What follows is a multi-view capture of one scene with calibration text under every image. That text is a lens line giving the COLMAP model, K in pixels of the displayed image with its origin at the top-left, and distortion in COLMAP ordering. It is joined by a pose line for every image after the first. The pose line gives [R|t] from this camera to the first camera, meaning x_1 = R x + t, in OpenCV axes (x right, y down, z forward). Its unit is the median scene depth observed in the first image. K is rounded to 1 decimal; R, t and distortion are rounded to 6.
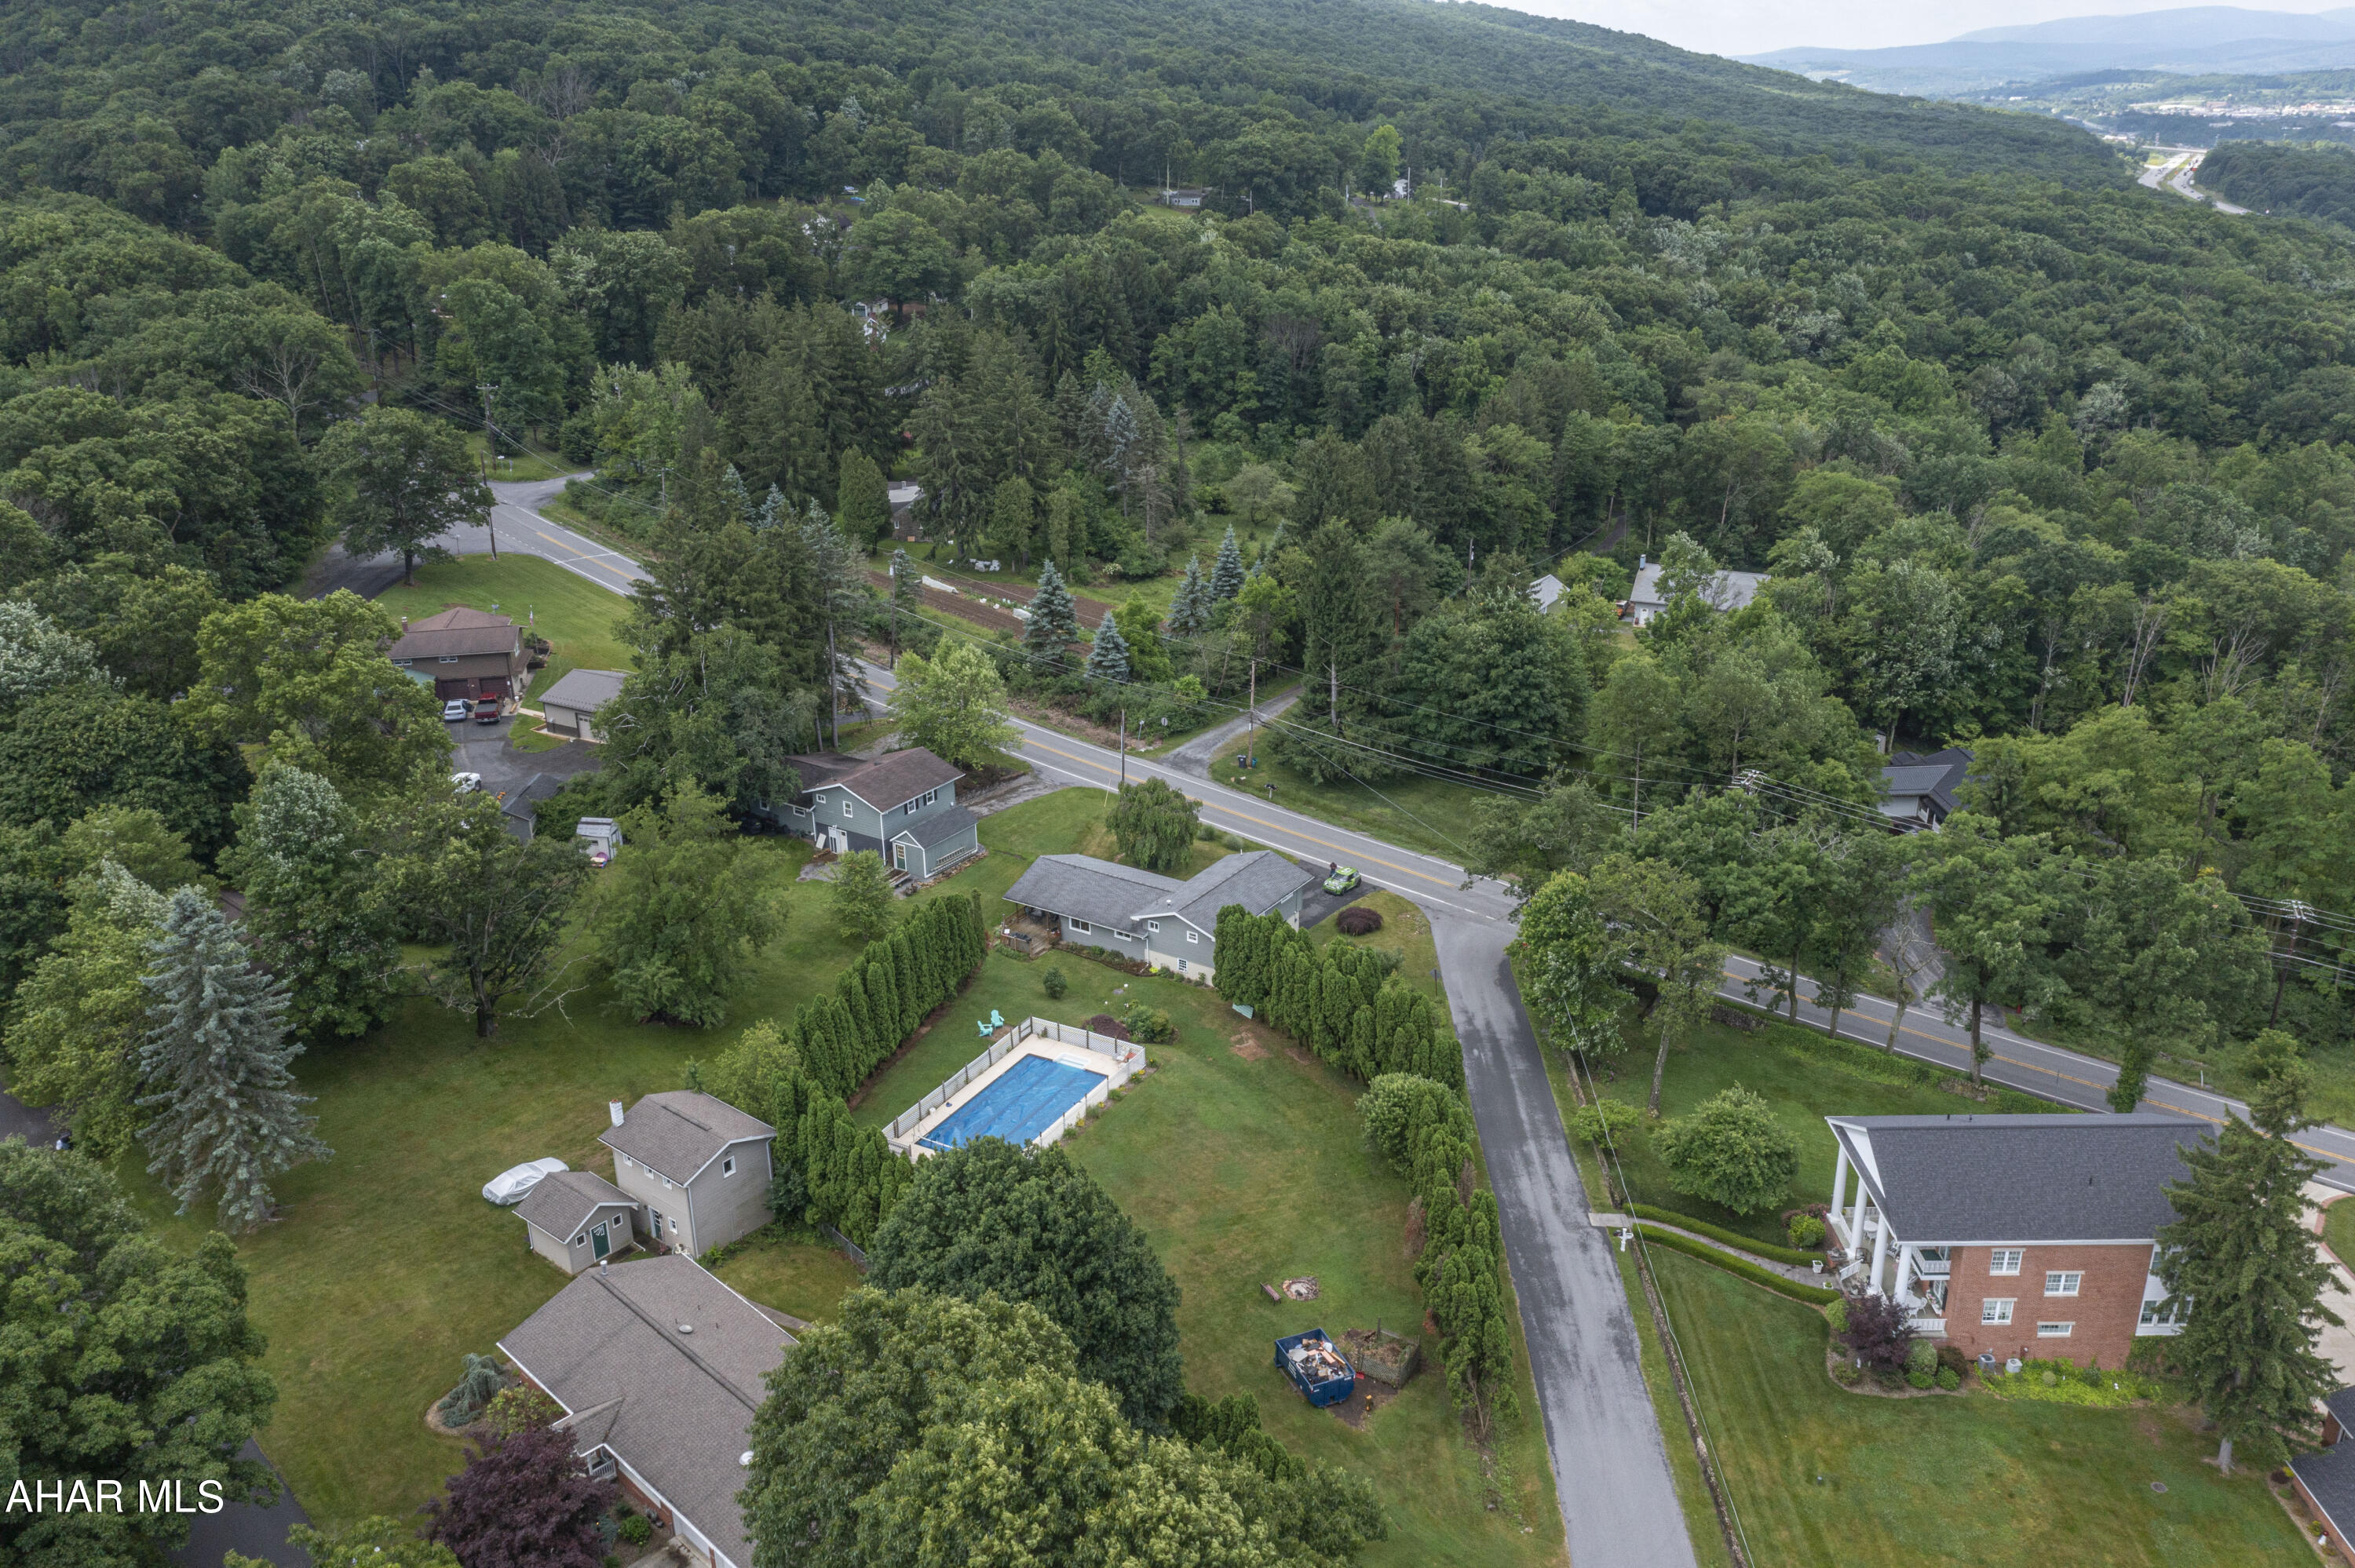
lens RADIAL K [[1872.5, 0, 1168.6], [0, 1872.5, 774.8], [0, 0, 1]] dist [-0.005556, 0.000756]
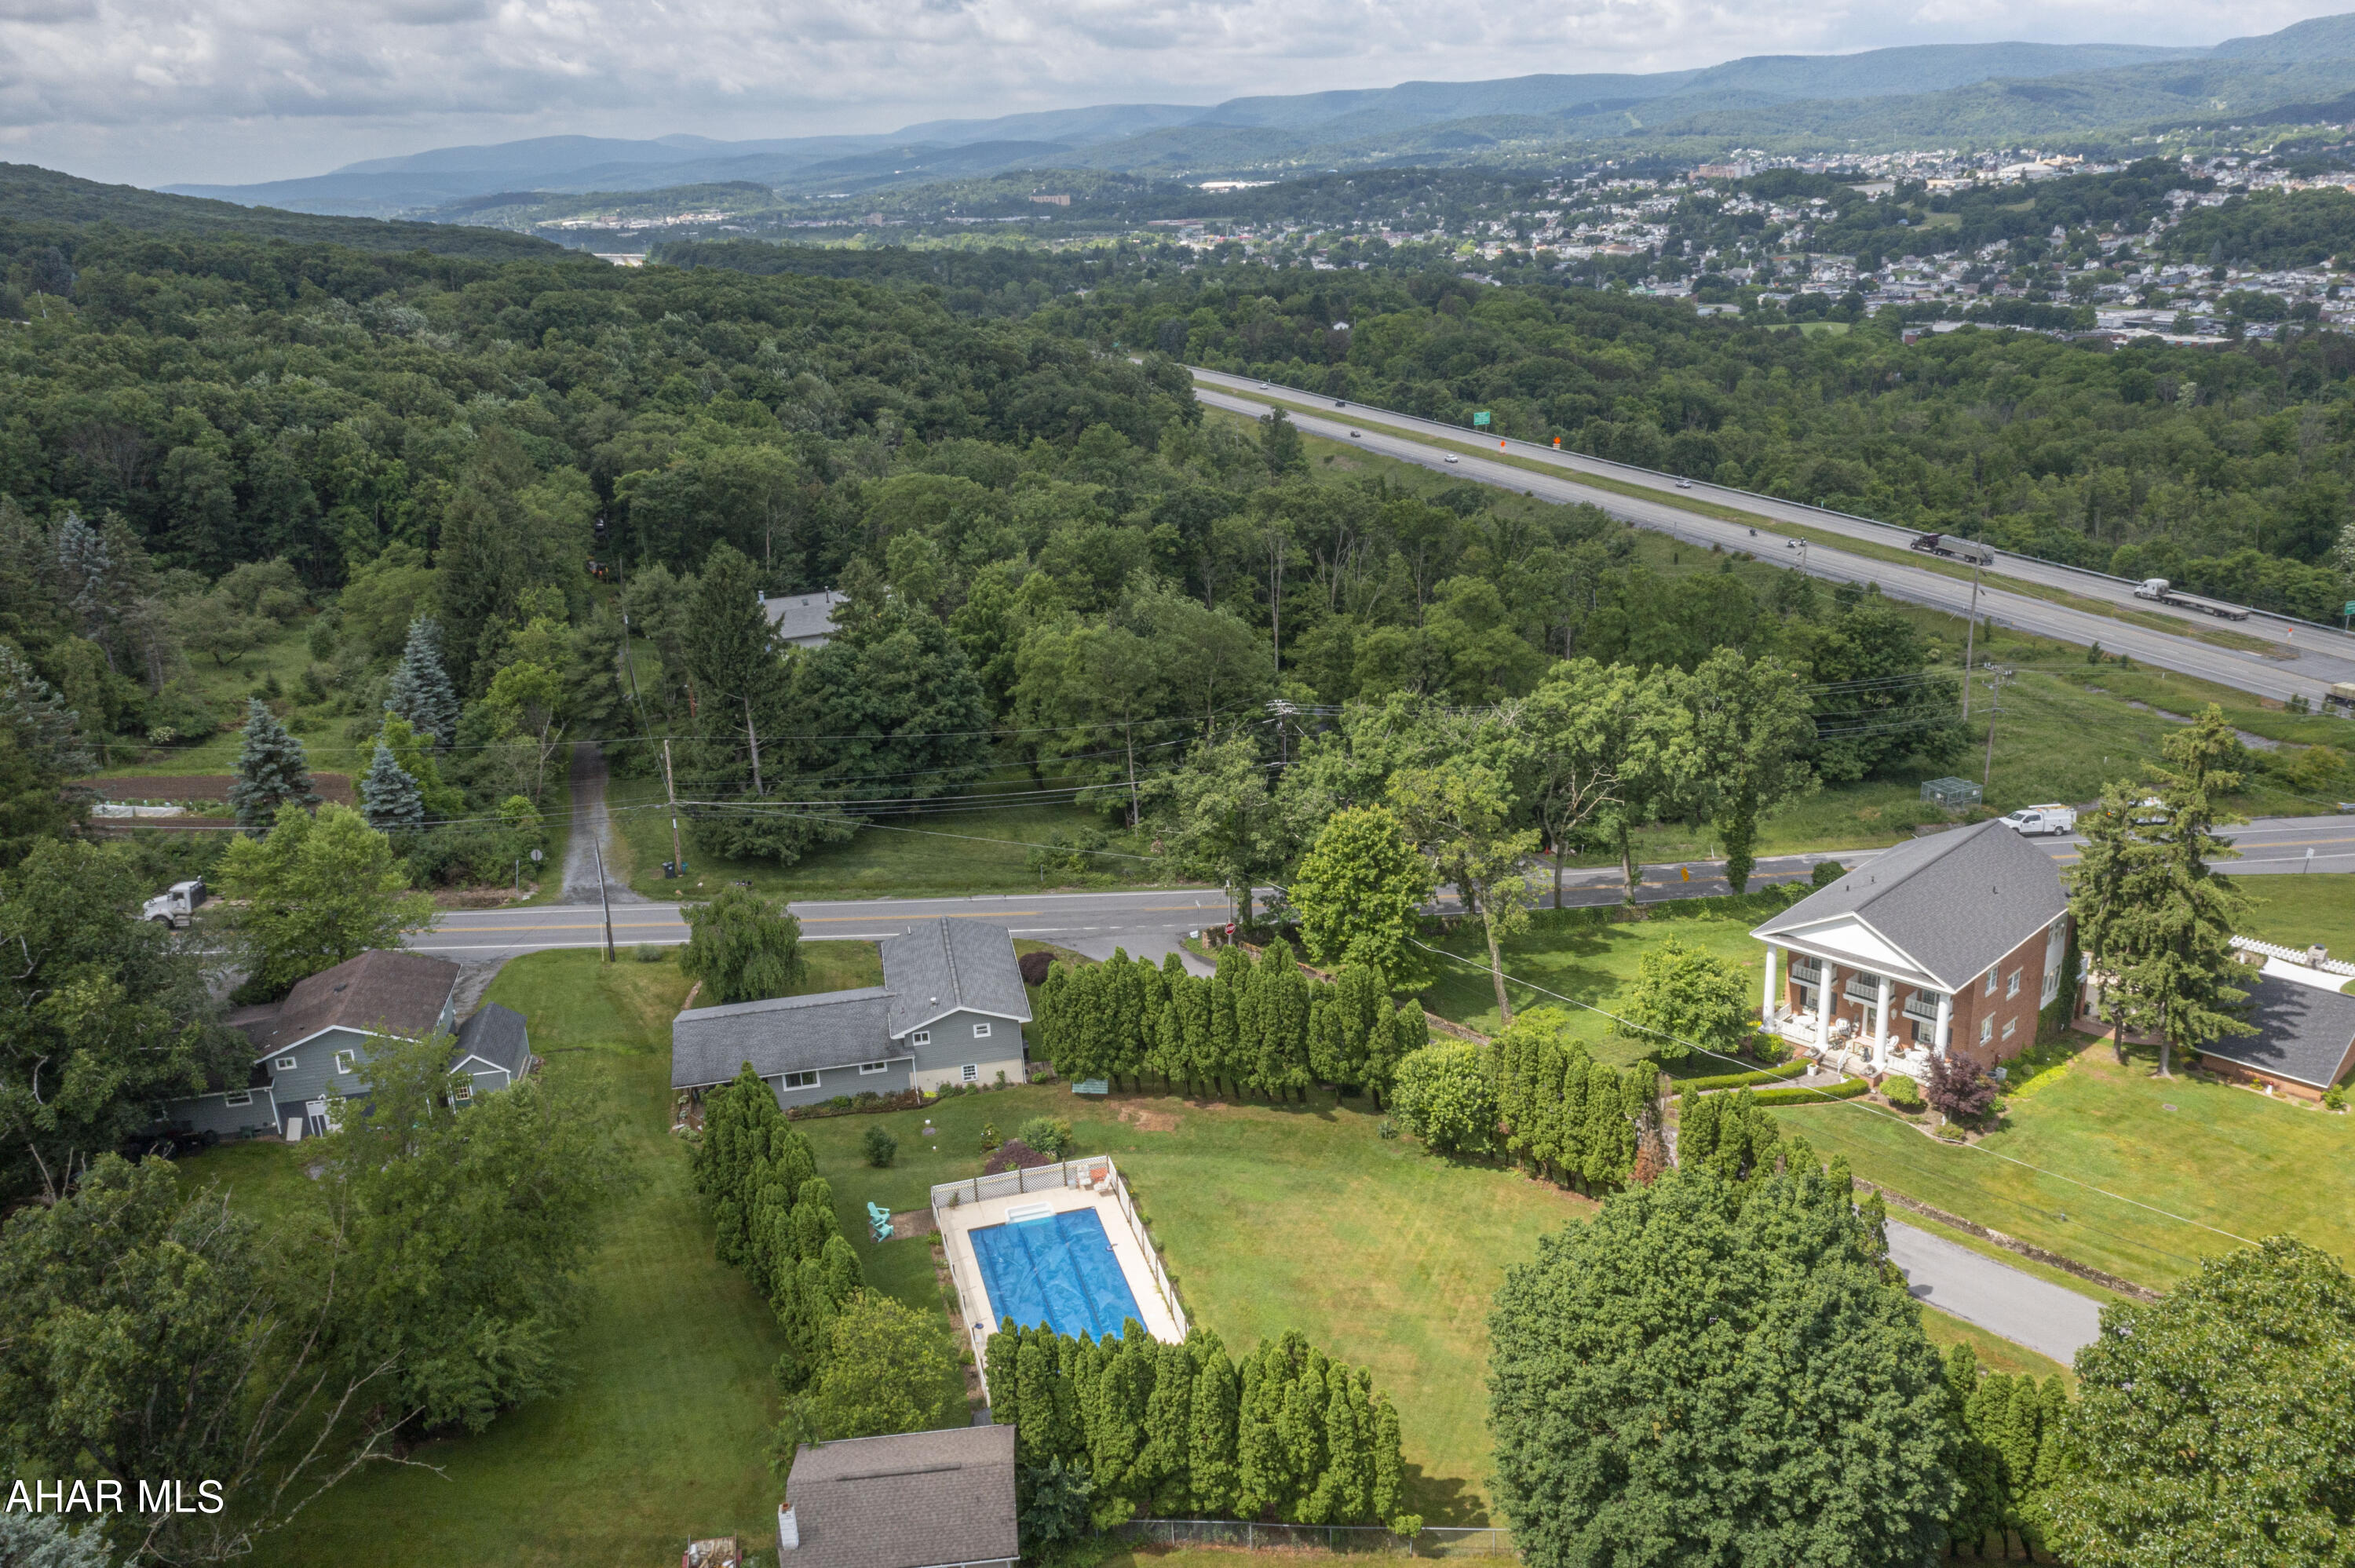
lens RADIAL K [[1872.5, 0, 1168.6], [0, 1872.5, 774.8], [0, 0, 1]] dist [-0.005556, 0.000756]
pose [[0.714790, -0.244104, 0.655354, -0.398188], [0.285252, 0.957373, 0.045477, -0.027328], [-0.638519, 0.154434, 0.753952, 0.331732]]
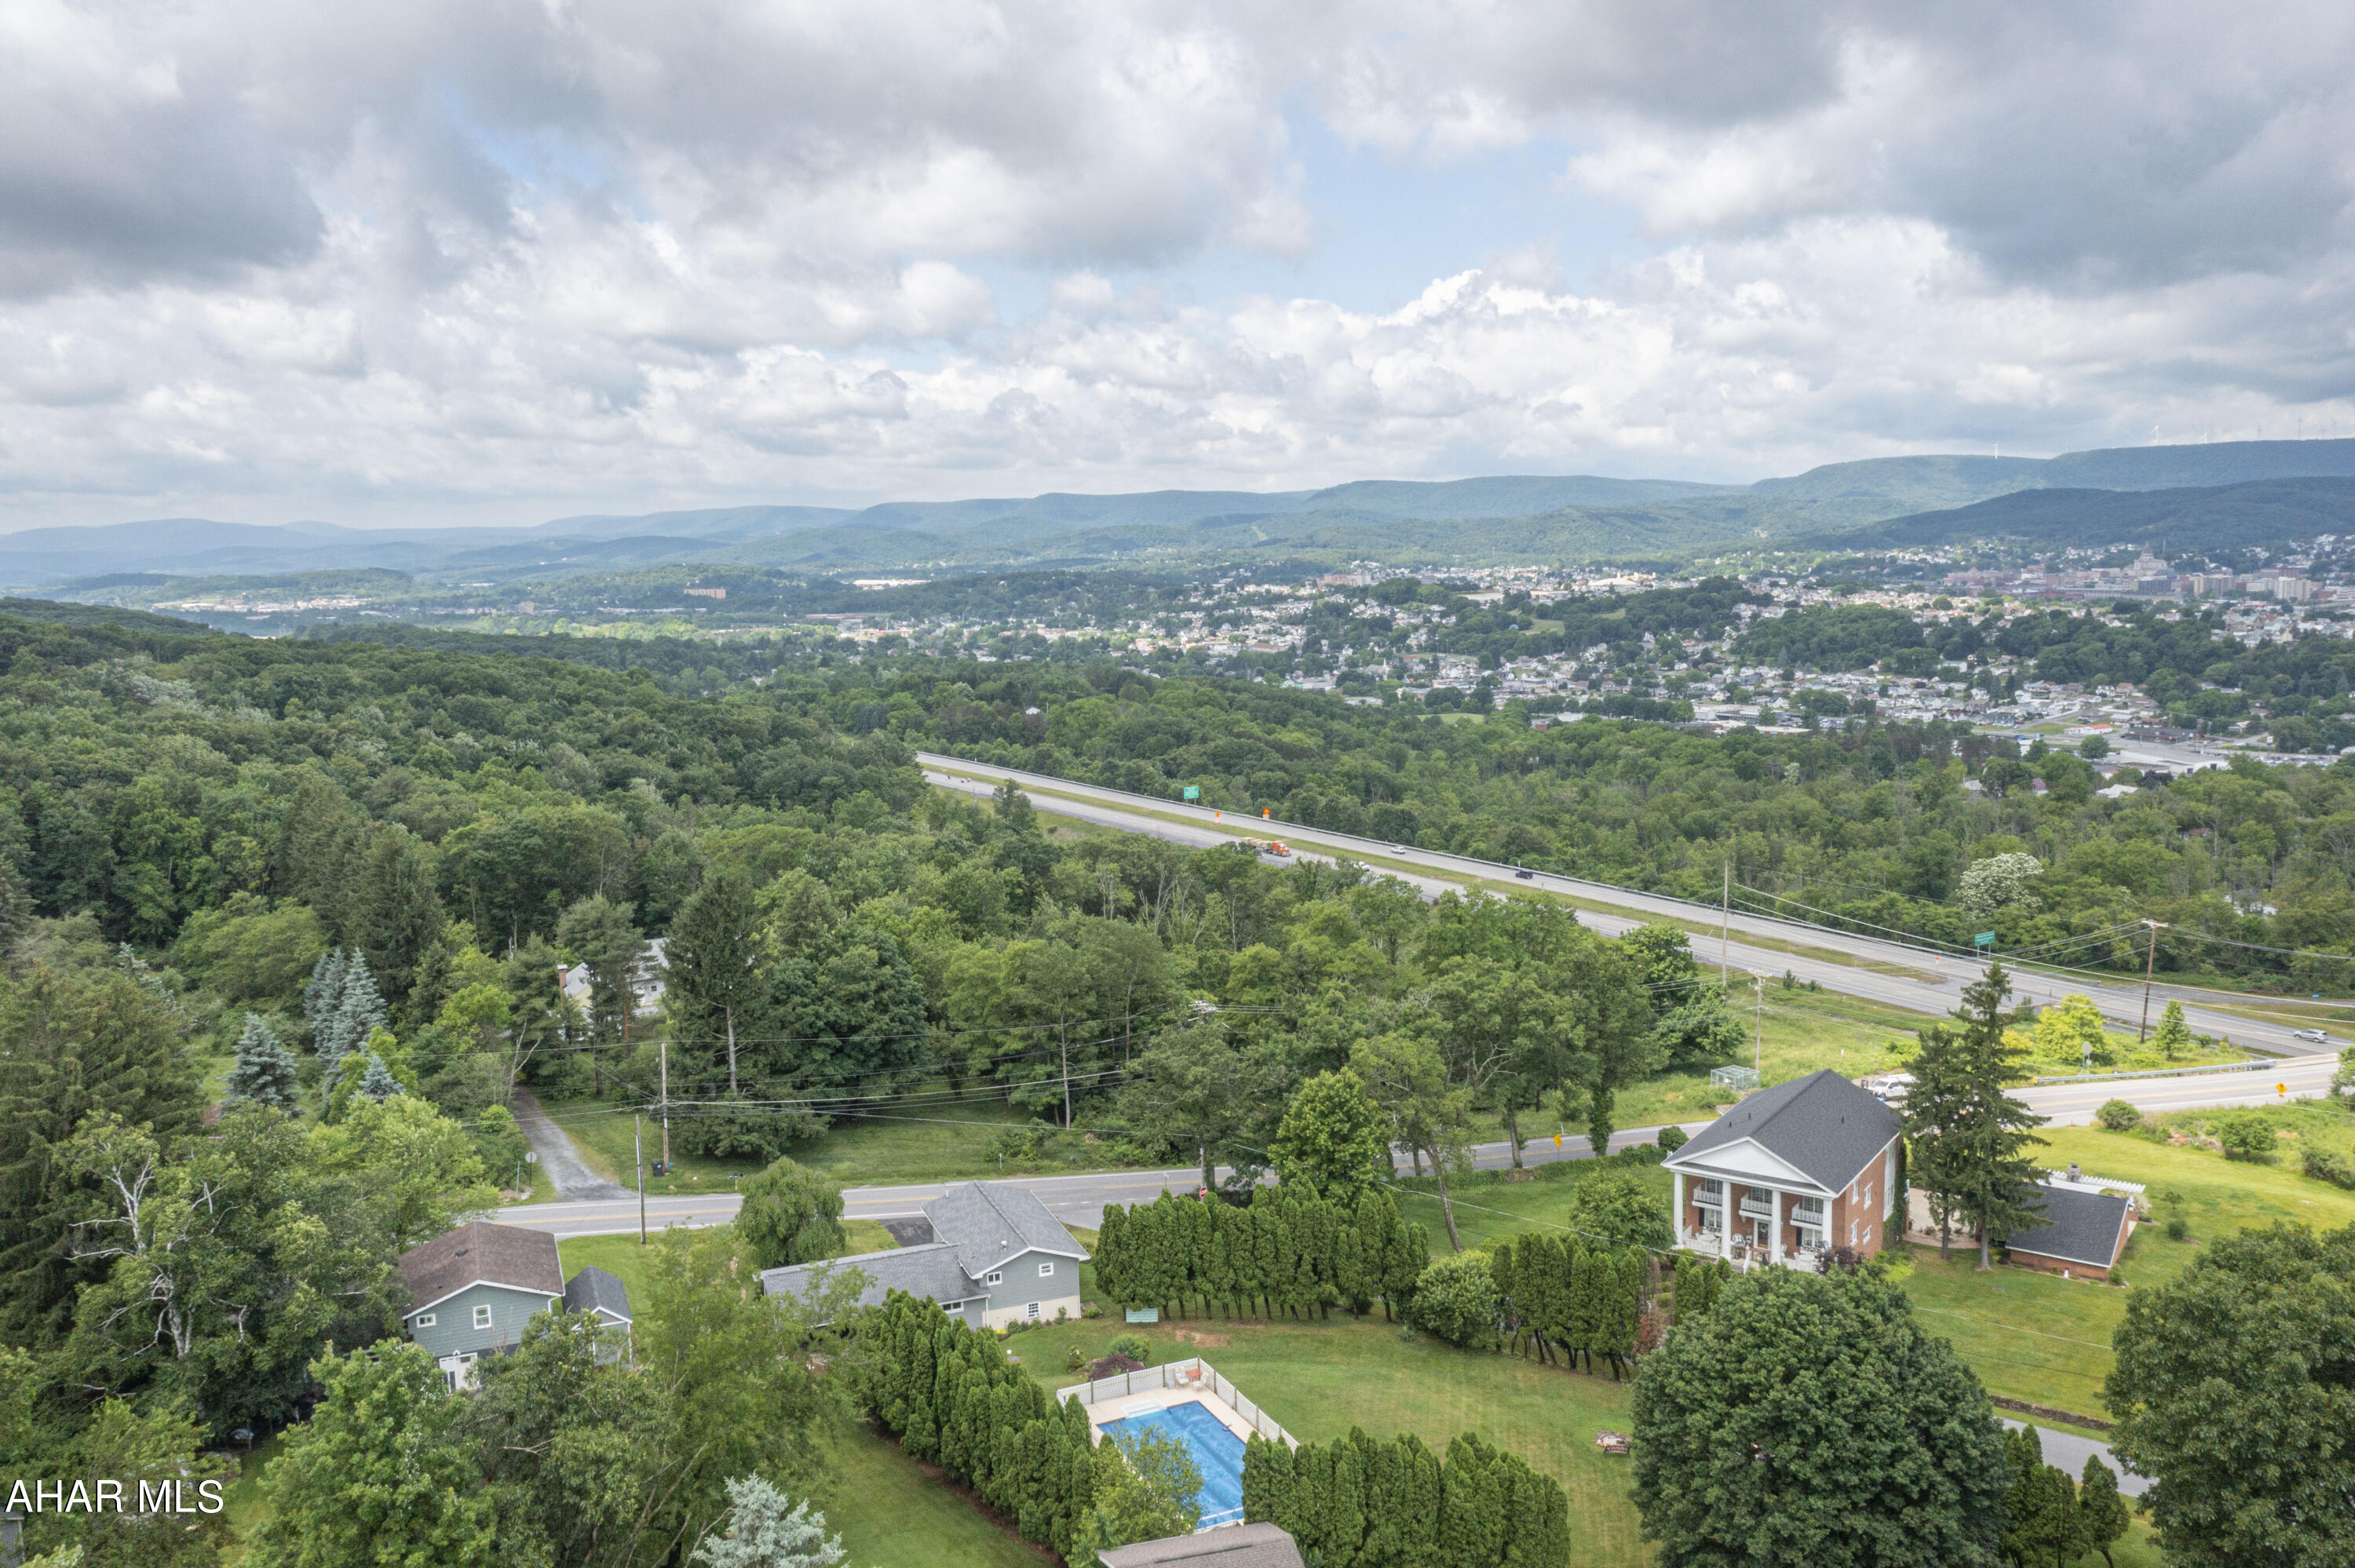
lens RADIAL K [[1872.5, 0, 1168.6], [0, 1872.5, 774.8], [0, 0, 1]] dist [-0.005556, 0.000756]
pose [[0.574169, -0.103733, 0.812139, -0.618023], [0.305151, 0.947583, -0.094704, -0.031748], [-0.759745, 0.302201, 0.575727, 0.361770]]
